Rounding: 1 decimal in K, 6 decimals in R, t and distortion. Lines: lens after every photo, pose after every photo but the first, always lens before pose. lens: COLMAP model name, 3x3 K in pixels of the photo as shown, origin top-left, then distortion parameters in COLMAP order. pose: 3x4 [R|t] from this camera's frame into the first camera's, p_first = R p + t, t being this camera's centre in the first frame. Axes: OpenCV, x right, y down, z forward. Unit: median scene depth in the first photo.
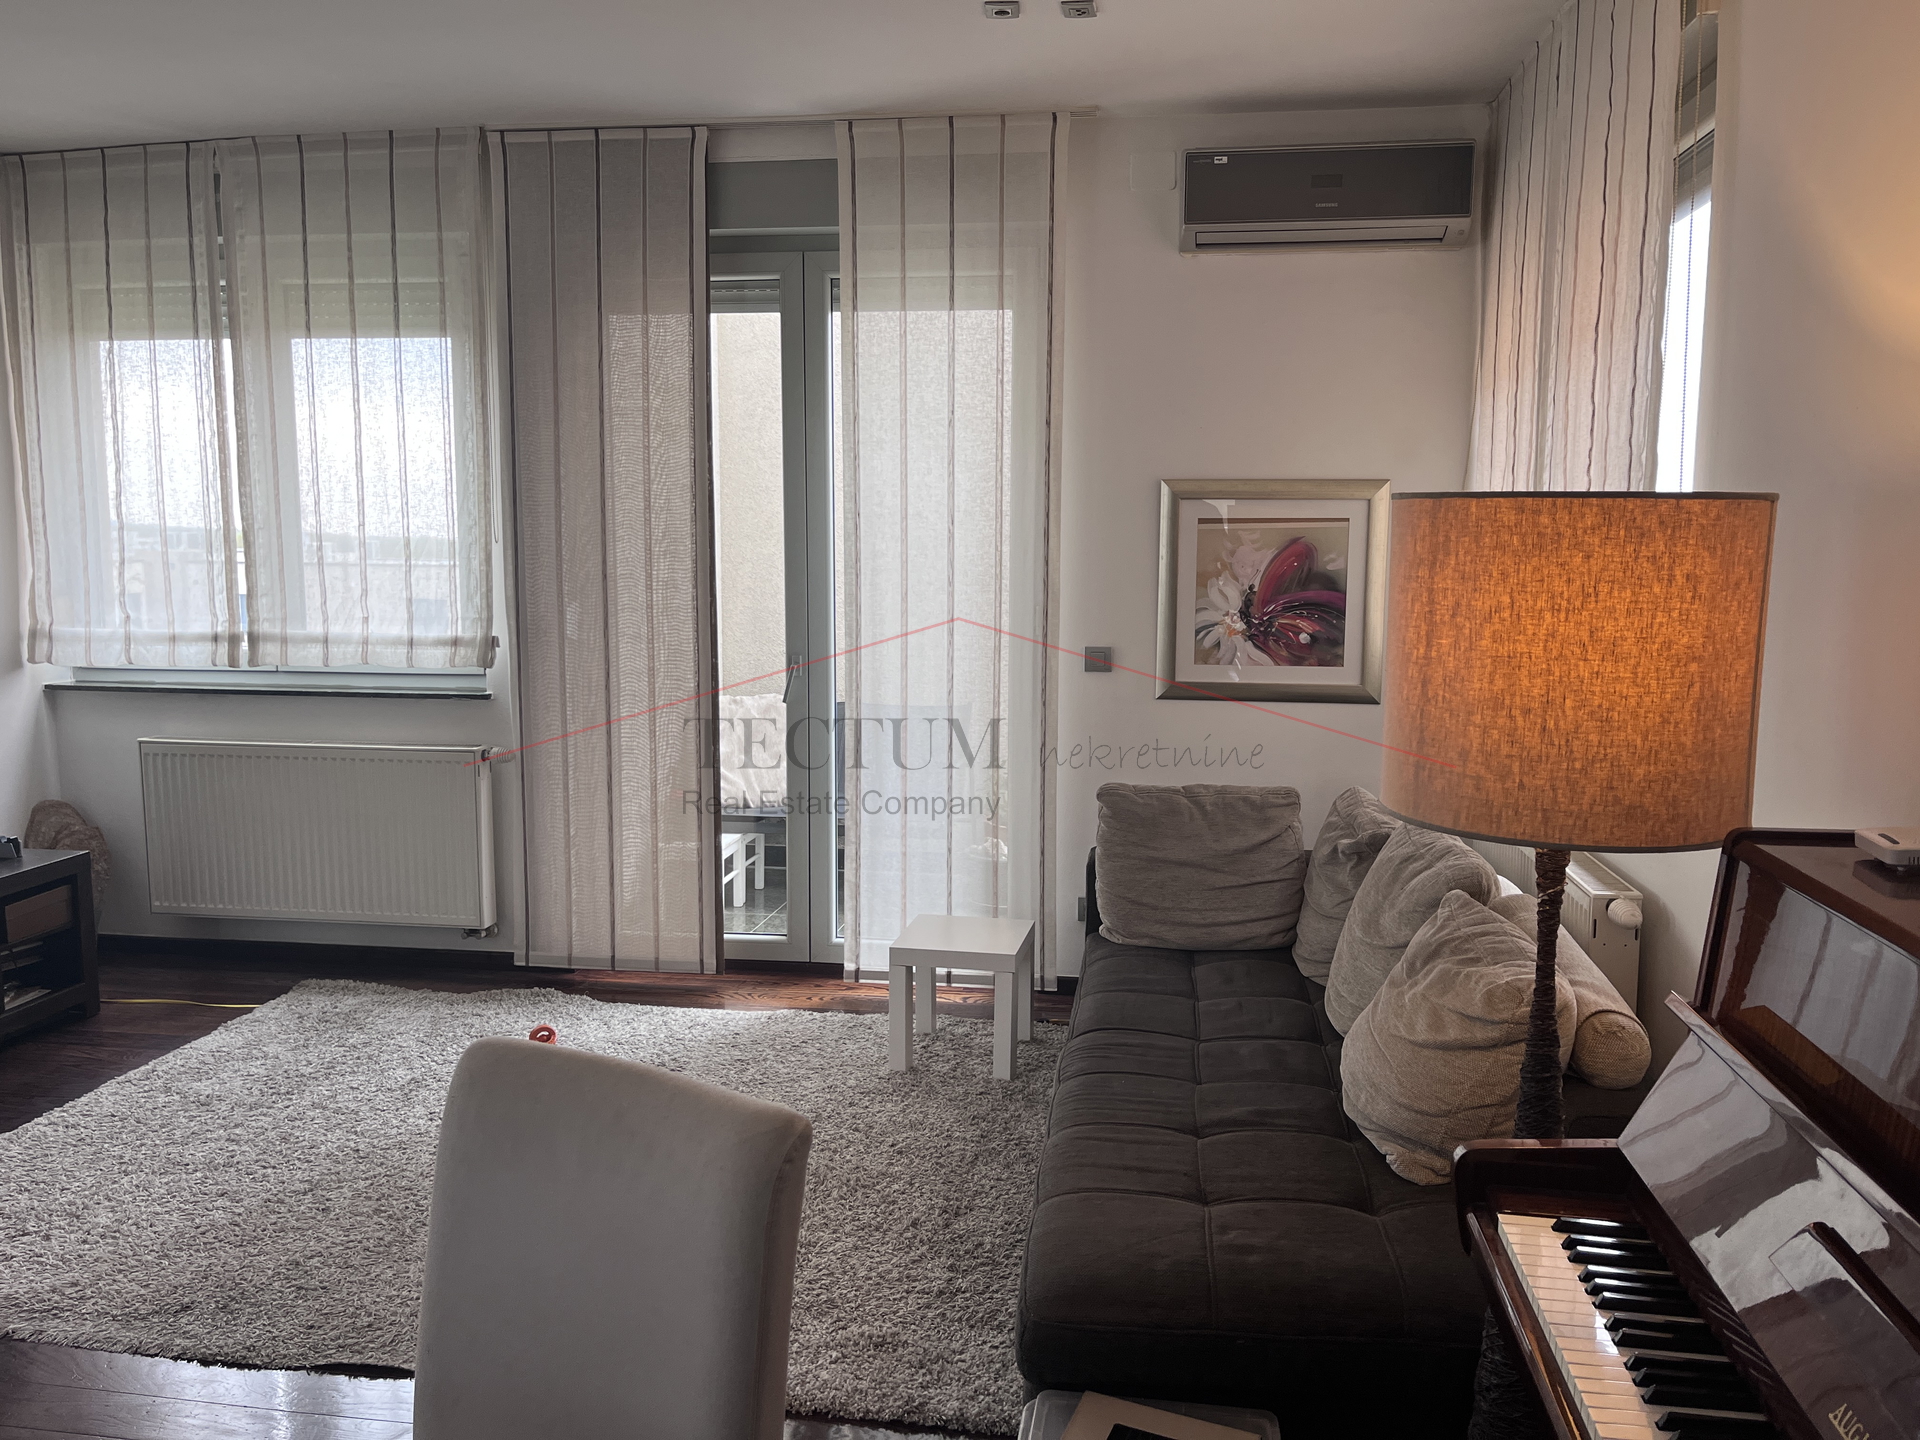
lens RADIAL K [[1418.8, 0, 963.6], [0, 1418.8, 702.8], [0, 0, 1]] dist [0.052042, -0.052587]
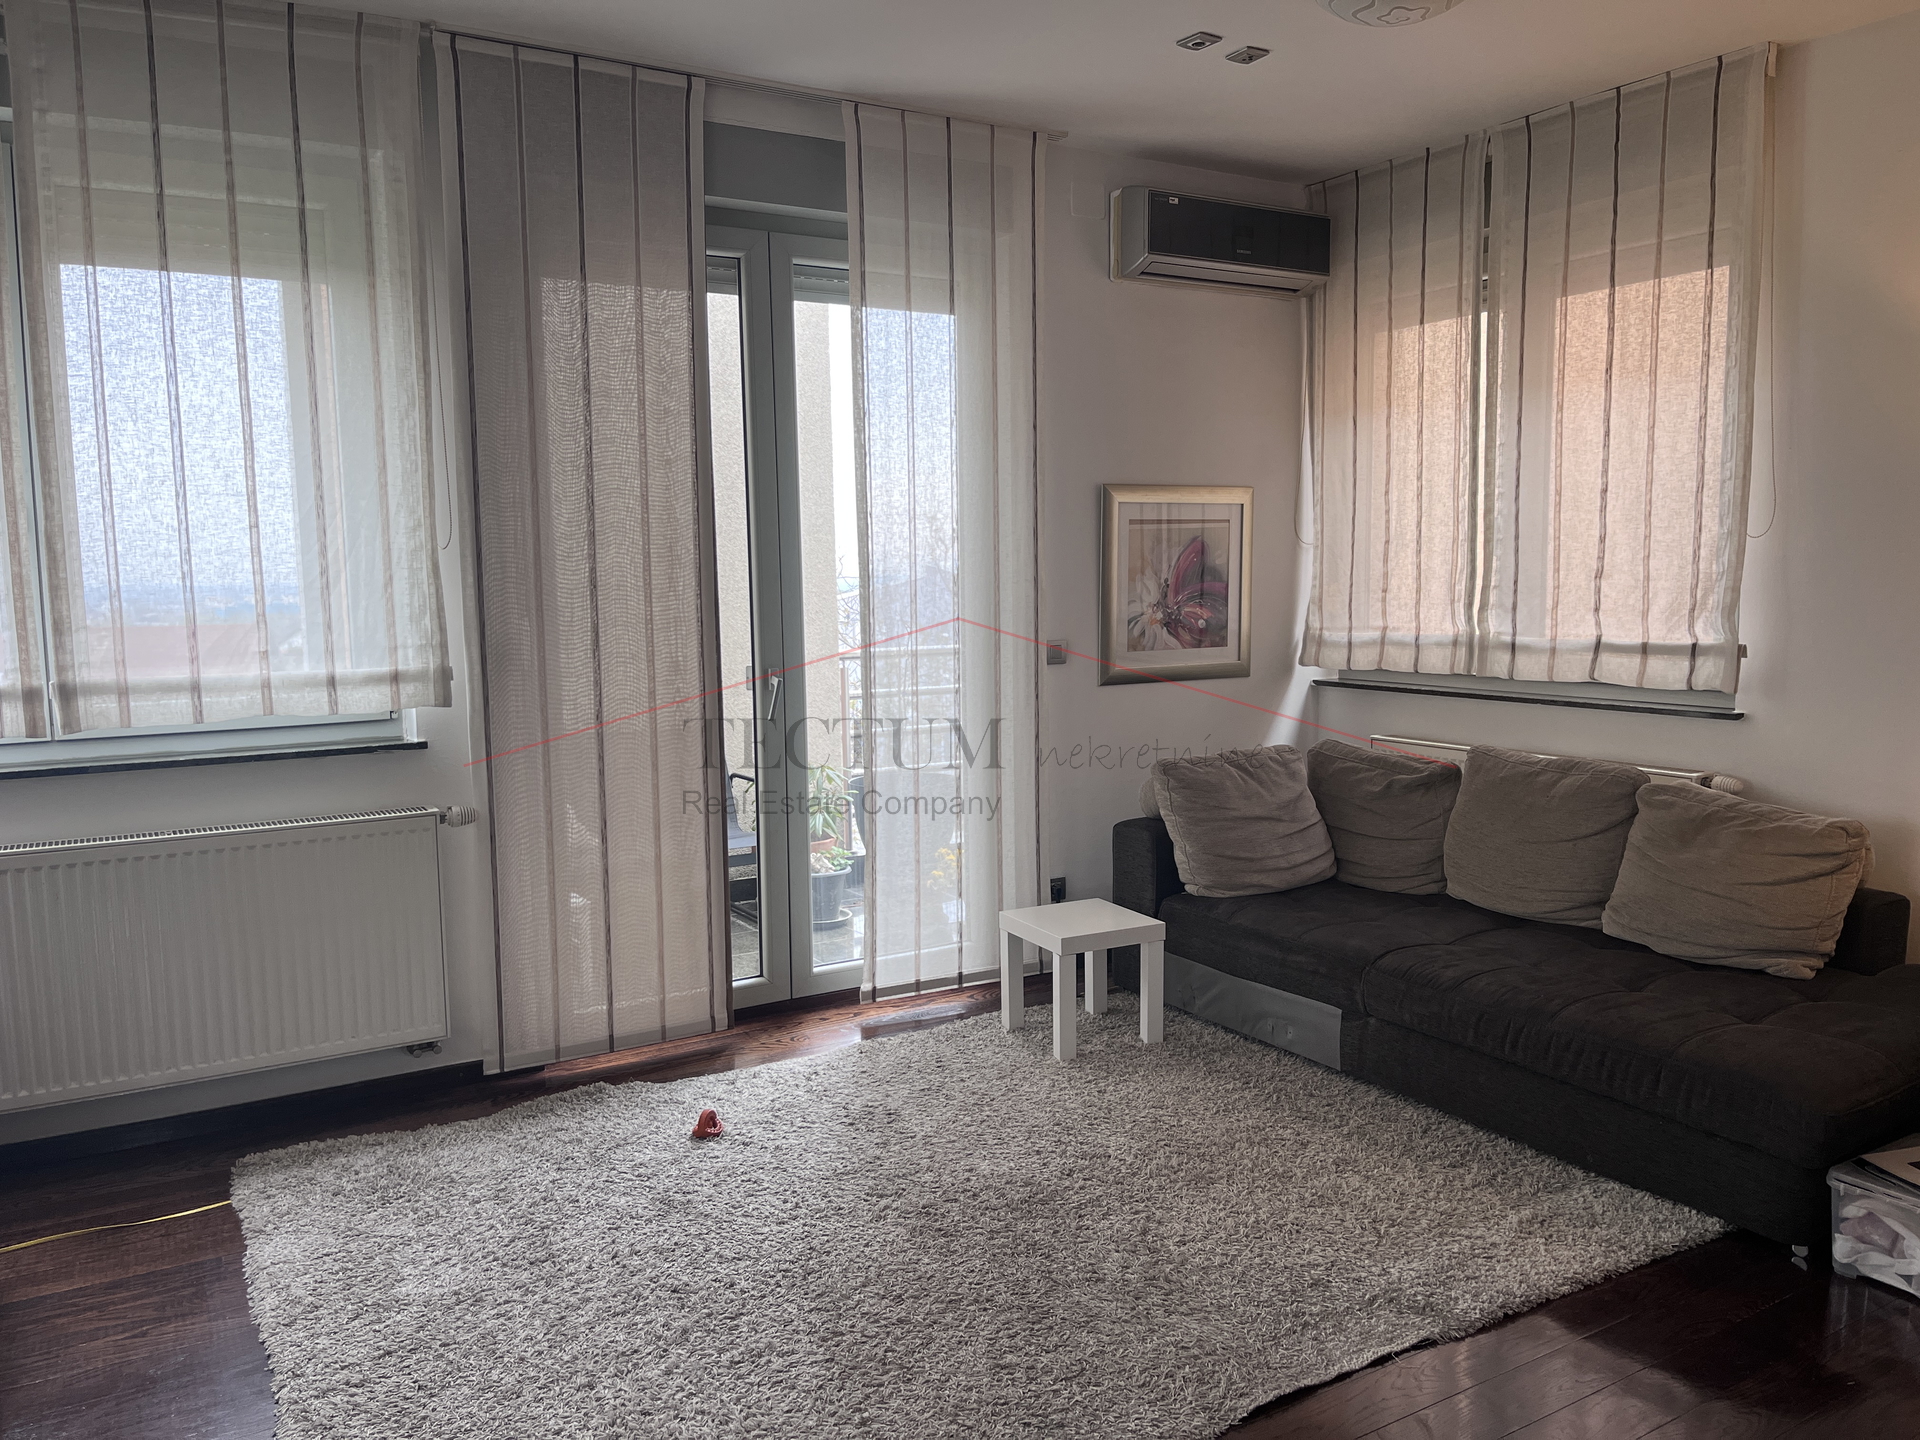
lens RADIAL K [[1421.5, 0, 991.2], [0, 1421.5, 713.0], [0, 0, 1]] dist [0.058632, -0.077104]
pose [[0.783508, -0.081788, 0.615976, -0.610407], [0.085516, 0.996060, 0.023481, -0.014531], [-0.615469, 0.034278, 0.787415, 0.195630]]
